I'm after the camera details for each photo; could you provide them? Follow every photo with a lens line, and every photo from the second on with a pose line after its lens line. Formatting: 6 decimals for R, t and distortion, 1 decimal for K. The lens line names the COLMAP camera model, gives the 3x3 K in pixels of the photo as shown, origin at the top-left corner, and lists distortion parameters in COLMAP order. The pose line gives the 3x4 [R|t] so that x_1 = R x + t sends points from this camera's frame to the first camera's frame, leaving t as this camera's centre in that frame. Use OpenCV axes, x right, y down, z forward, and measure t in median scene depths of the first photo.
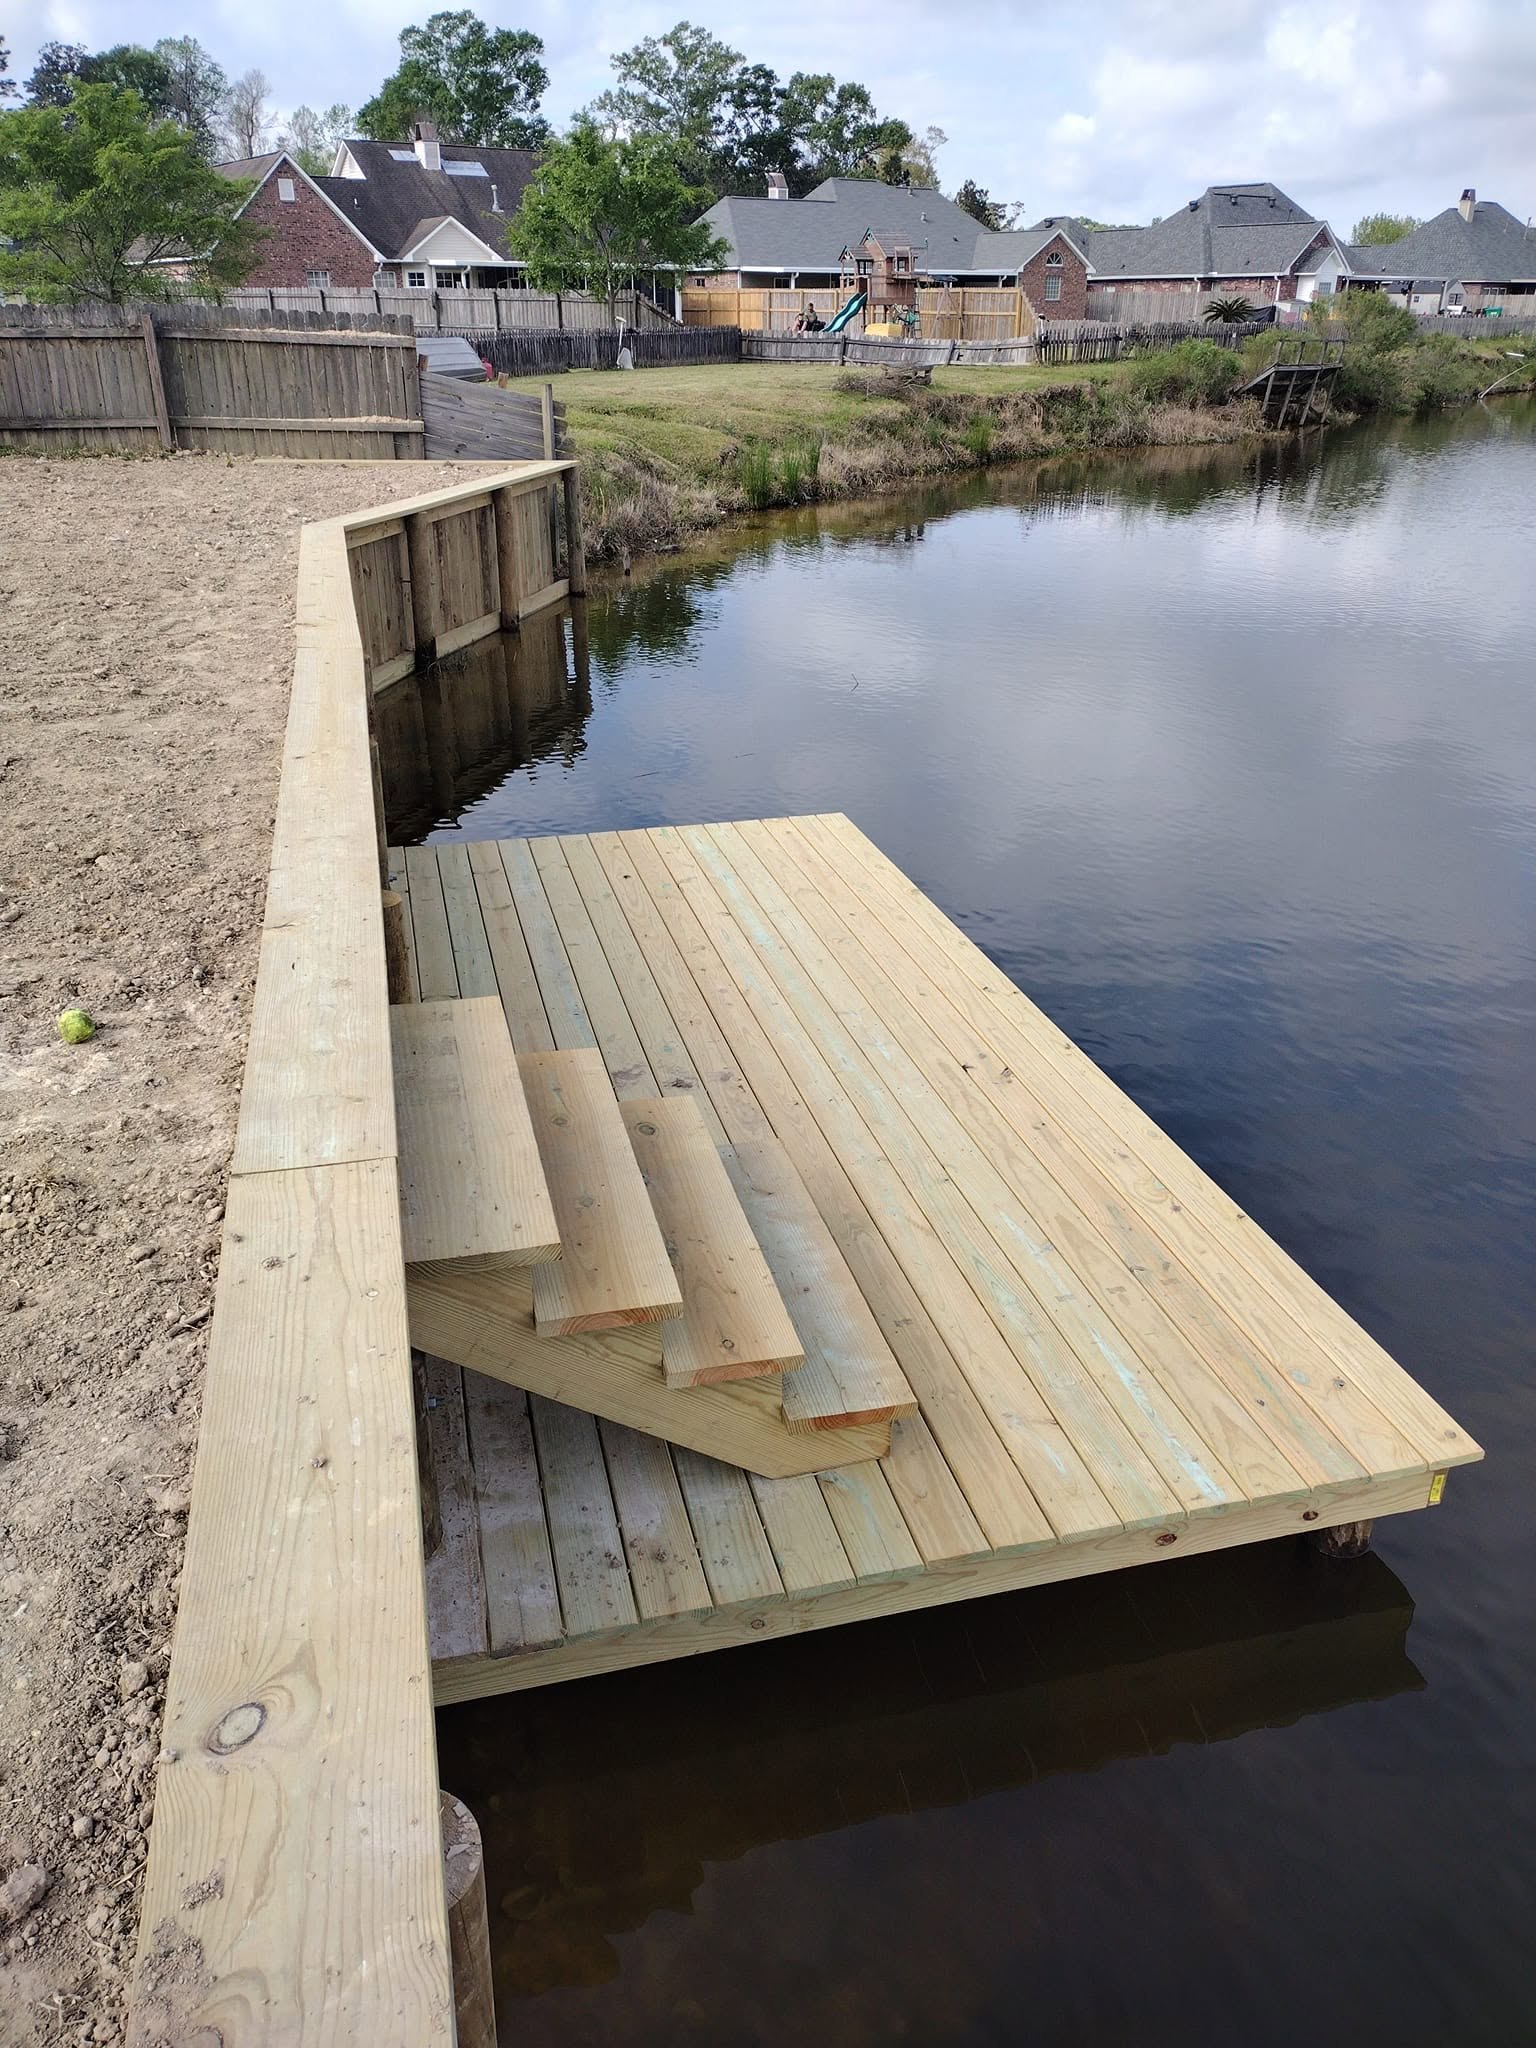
lens RADIAL K [[1458.0, 0, 768.0], [0, 1458.0, 1024.0], [0, 0, 1]] dist [0.006075, -0.030440]
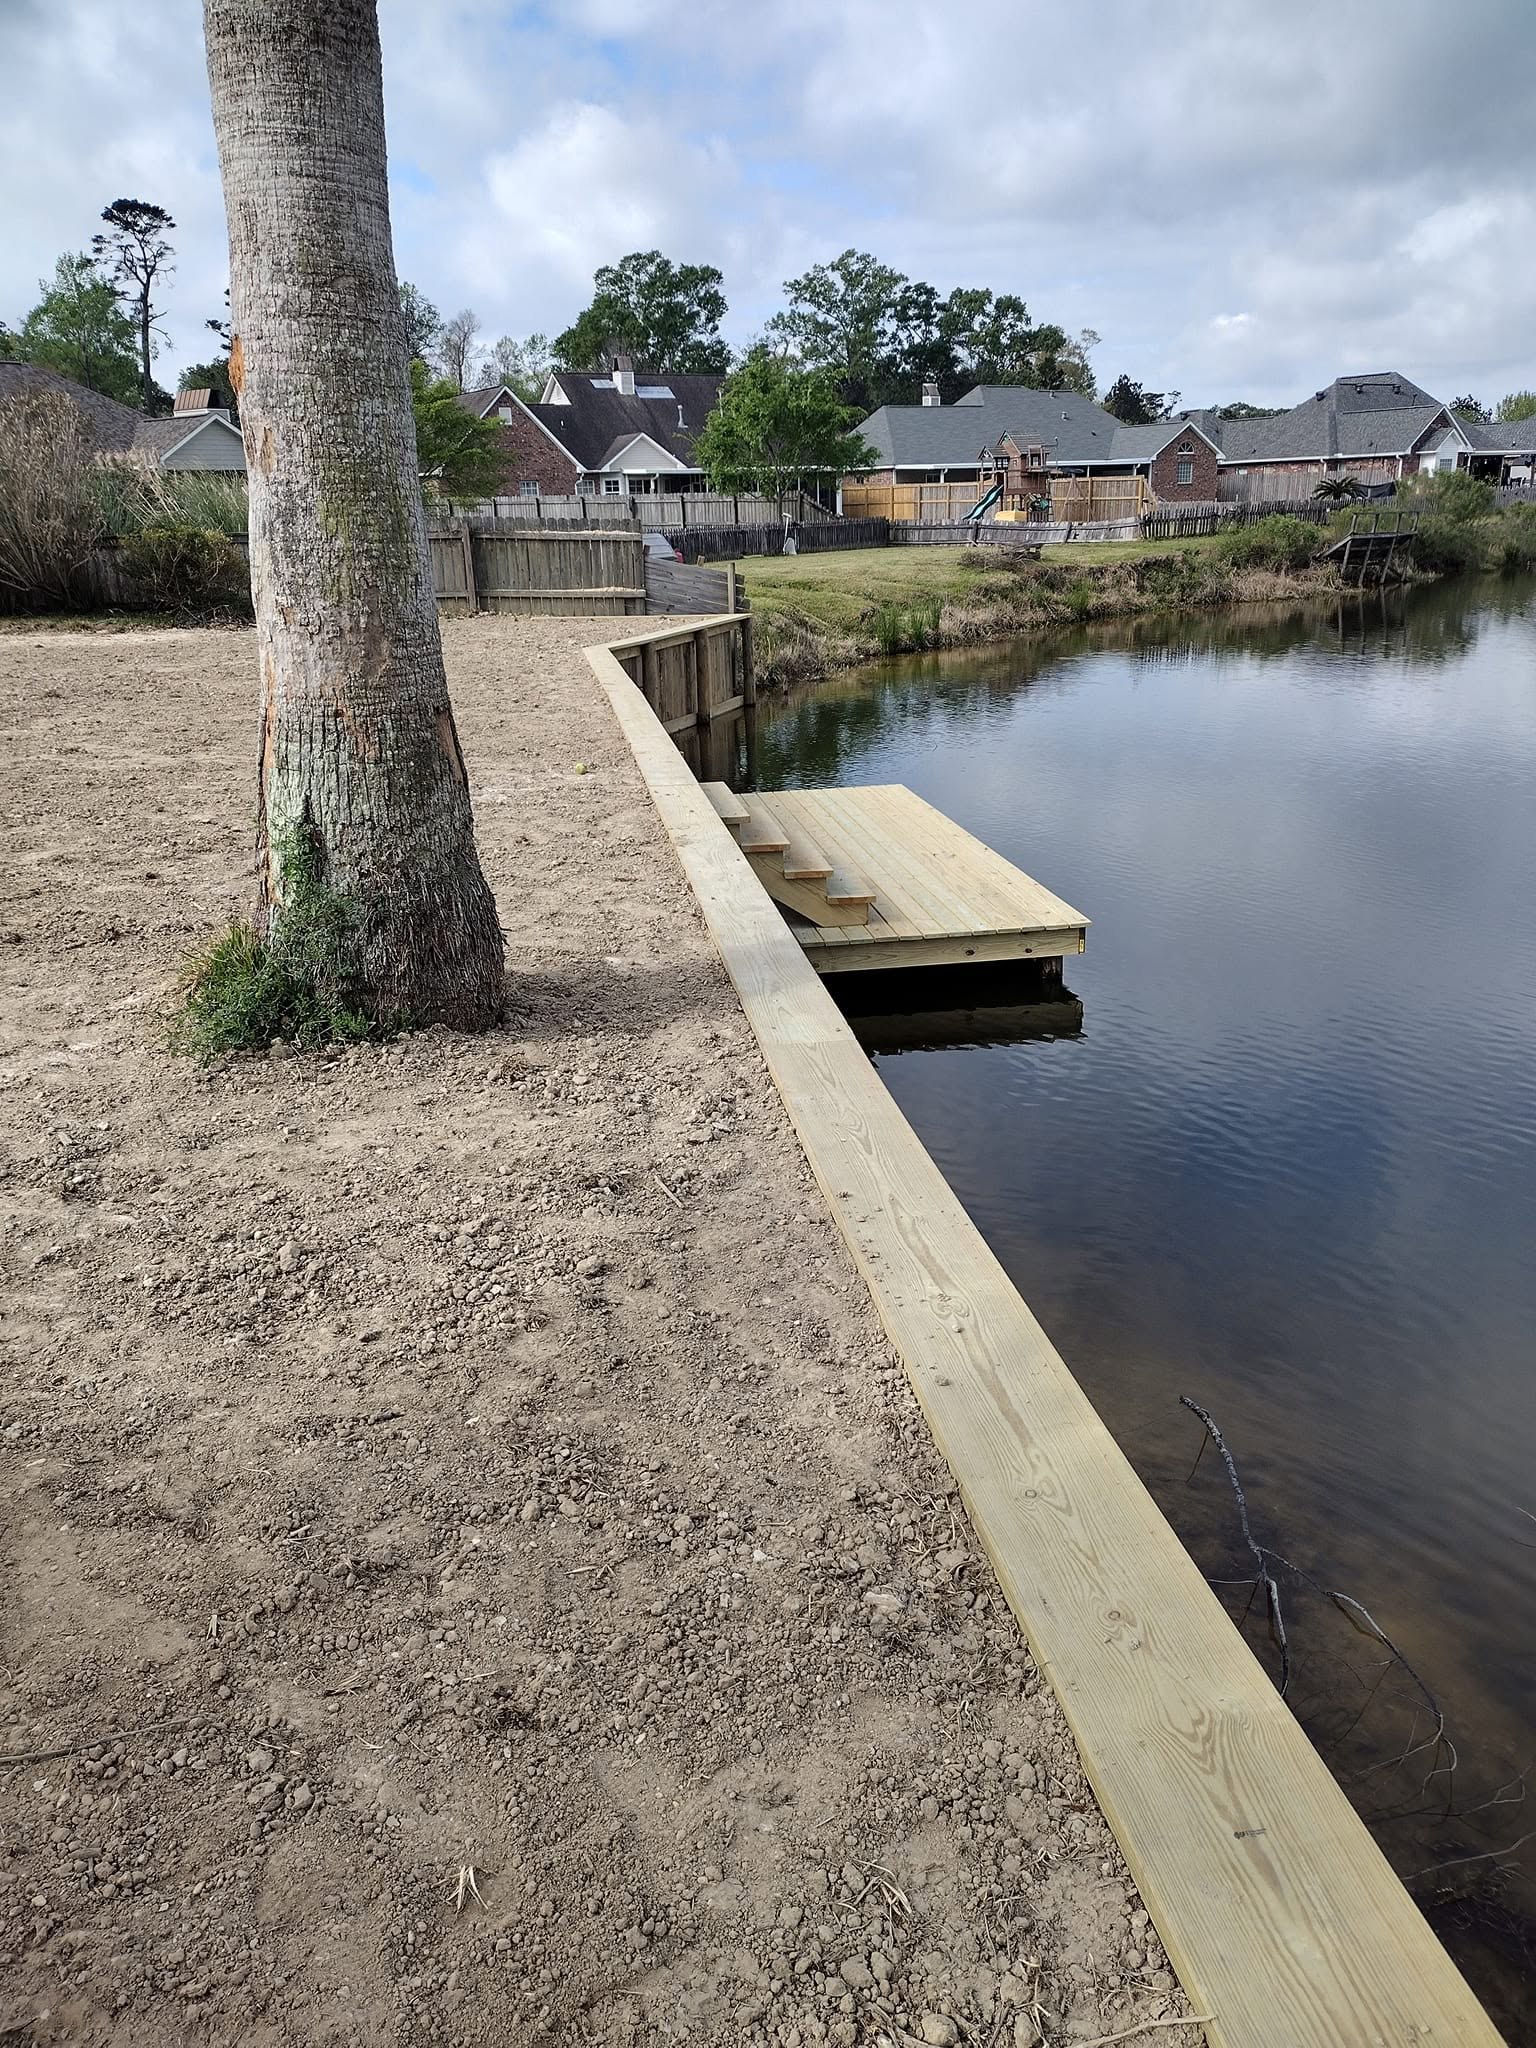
lens RADIAL K [[1602.9, 0, 768.0], [0, 1602.9, 1024.0], [0, 0, 1]] dist [0.048828, -0.133702]
pose [[0.994061, 0.002869, -0.108788, 0.022974], [-0.018062, 0.990137, -0.138931, 0.092145], [0.107317, 0.140071, 0.984308, -0.196400]]
